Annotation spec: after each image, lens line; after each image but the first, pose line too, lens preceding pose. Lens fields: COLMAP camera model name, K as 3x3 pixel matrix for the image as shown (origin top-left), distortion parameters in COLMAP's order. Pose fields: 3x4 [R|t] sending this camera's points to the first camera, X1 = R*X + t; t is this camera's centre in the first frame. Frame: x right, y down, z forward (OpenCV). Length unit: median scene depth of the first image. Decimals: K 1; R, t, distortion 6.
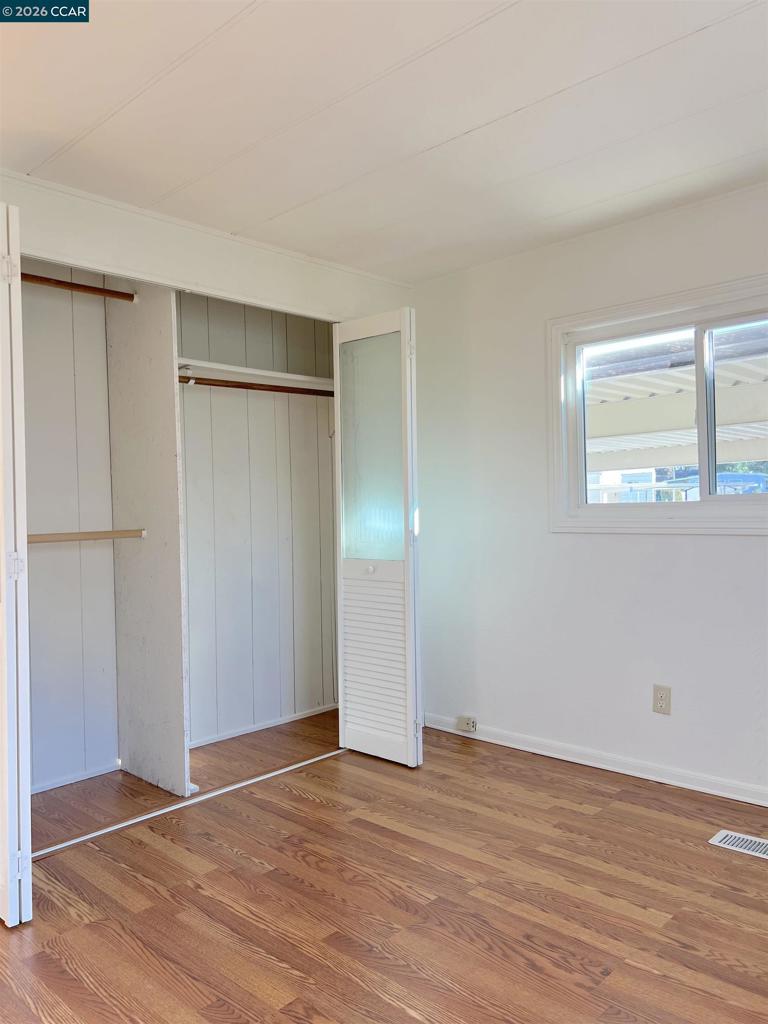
lens RADIAL K [[768.7, 0, 379.0], [0, 768.7, 510.8], [0, 0, 1]] dist [0.050807, -0.062245]
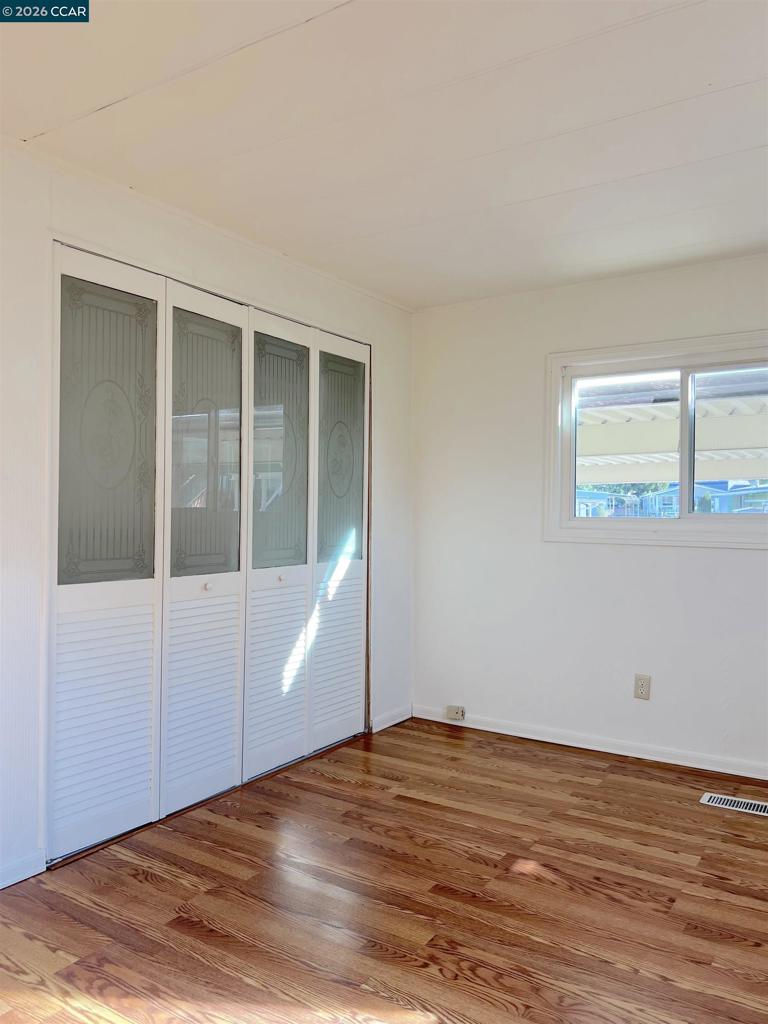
lens RADIAL K [[768.7, 0, 379.0], [0, 768.7, 510.8], [0, 0, 1]] dist [0.050807, -0.062245]
pose [[0.983152, 0.031705, 0.180017, -0.277362], [-0.030144, 0.999481, -0.011401, 0.005104], [-0.180285, 0.005782, 0.983597, -0.087649]]
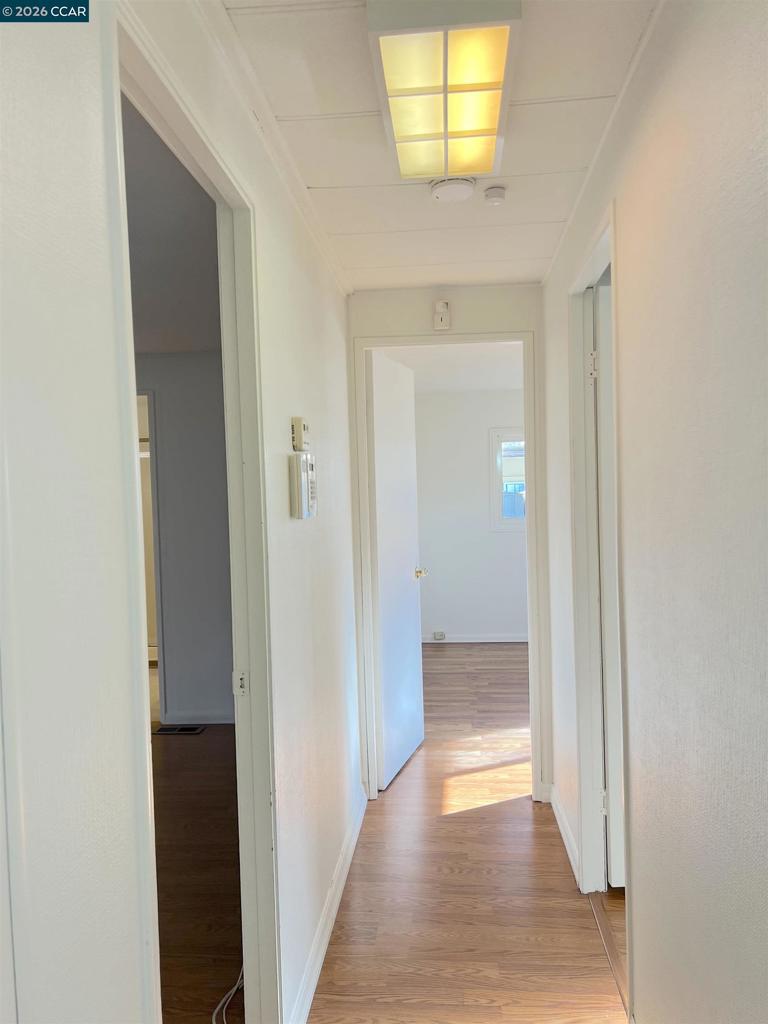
lens RADIAL K [[768.7, 0, 379.0], [0, 768.7, 510.8], [0, 0, 1]] dist [0.050807, -0.062245]
pose [[0.780891, -0.011760, 0.624557, -1.608132], [0.012885, 0.999913, 0.002716, -0.048460], [-0.624535, 0.005926, 0.780974, -0.511681]]
